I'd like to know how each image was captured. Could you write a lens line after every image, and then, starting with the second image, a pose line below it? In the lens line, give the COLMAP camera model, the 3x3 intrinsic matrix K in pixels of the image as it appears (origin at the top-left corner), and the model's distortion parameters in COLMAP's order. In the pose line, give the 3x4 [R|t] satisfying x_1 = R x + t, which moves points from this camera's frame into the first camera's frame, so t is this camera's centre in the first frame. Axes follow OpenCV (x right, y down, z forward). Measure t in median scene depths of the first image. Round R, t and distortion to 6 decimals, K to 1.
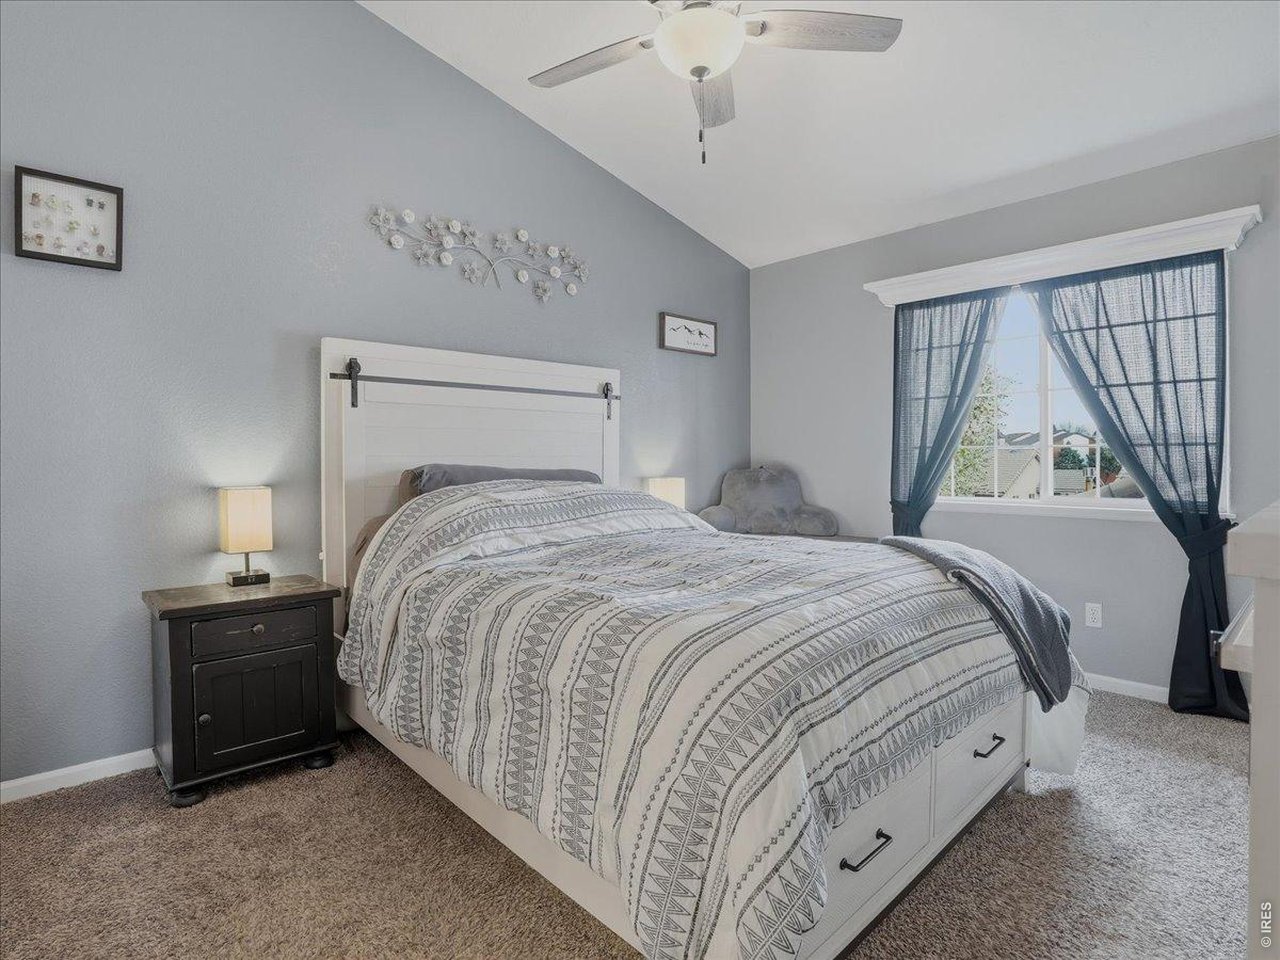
lens RADIAL K [[657.0, 0, 640.0], [0, 657.0, 480.0], [0, 0, 1]] dist [-0.018388, 0.000412]
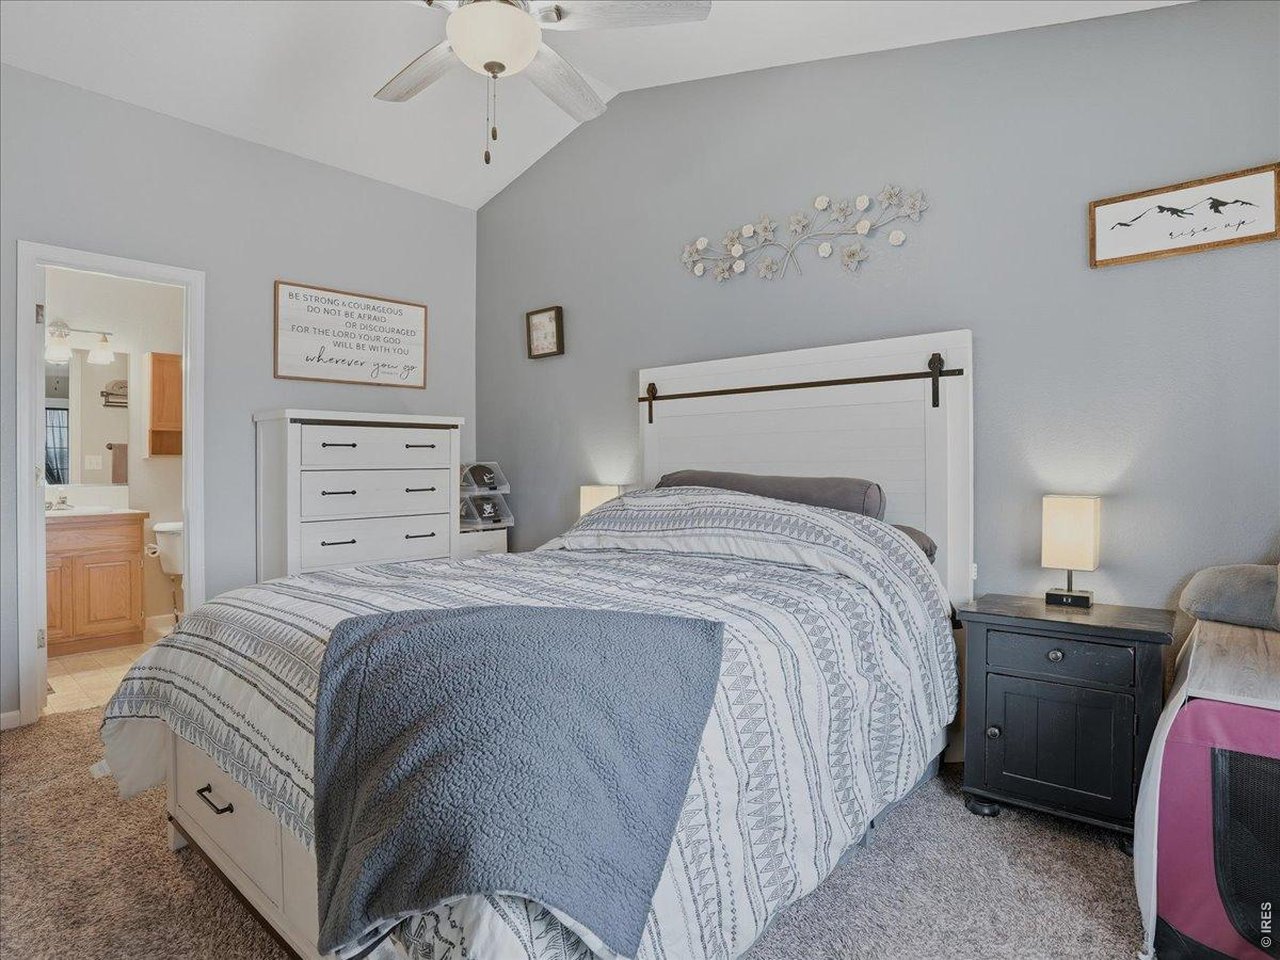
lens RADIAL K [[706.7, 0, 640.1], [0, 706.7, 460.4], [0, 0, 1]] dist [-0.020007, -0.000169]
pose [[0.108374, -0.007994, -0.994078, 0.643344], [-0.034536, 0.999334, -0.011801, -0.019101], [0.993510, 0.035611, 0.108026, 0.625766]]
